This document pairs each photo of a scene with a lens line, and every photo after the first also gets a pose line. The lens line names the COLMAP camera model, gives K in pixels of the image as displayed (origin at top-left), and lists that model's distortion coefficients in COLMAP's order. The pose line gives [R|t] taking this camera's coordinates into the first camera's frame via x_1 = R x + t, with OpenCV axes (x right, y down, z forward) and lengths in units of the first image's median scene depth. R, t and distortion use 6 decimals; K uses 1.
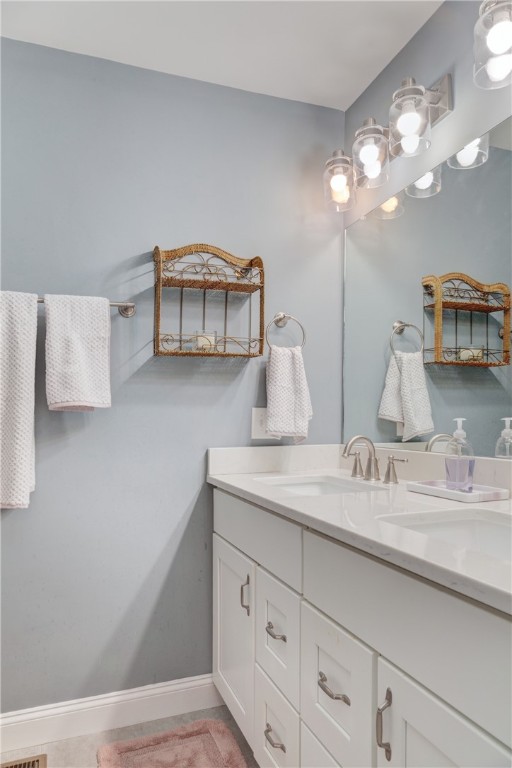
lens RADIAL K [[509.3, 0, 257.9], [0, 509.3, 384.8], [0, 0, 1]] dist [0.008891, 0.001675]
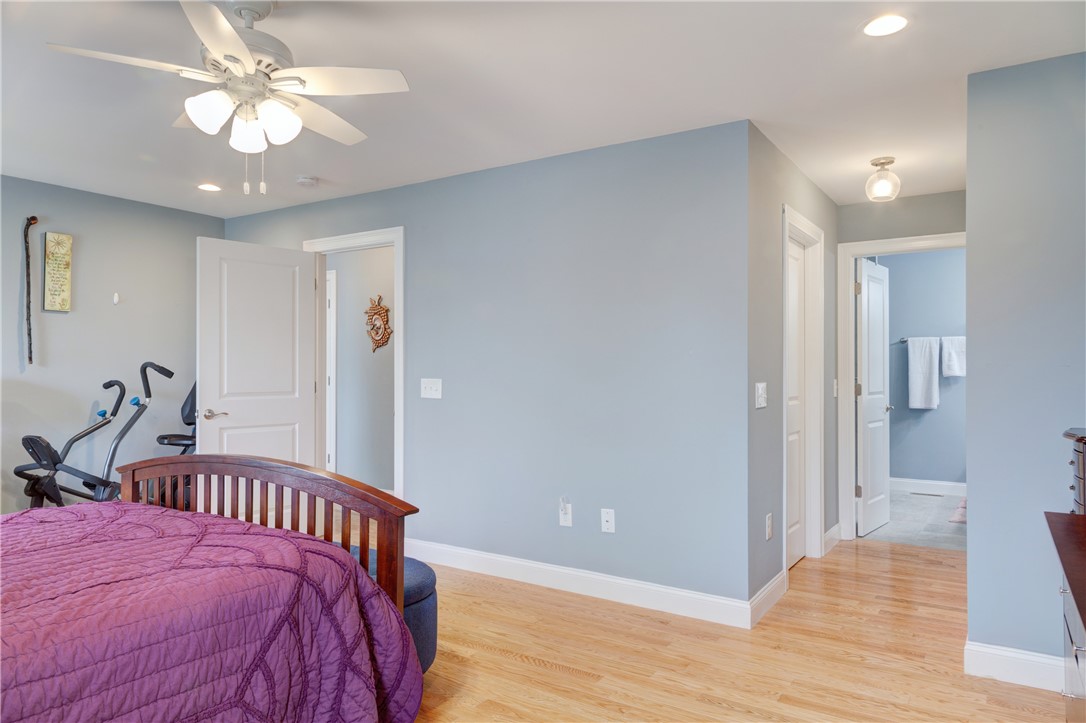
lens RADIAL K [[720.2, 0, 545.1], [0, 720.2, 361.6], [0, 0, 1]] dist [0.008891, 0.001675]
pose [[0.604699, -0.013312, -0.796343, 1.503171], [0.017995, 0.999833, -0.003050, -0.066854], [0.796251, -0.012486, 0.604838, -3.314498]]
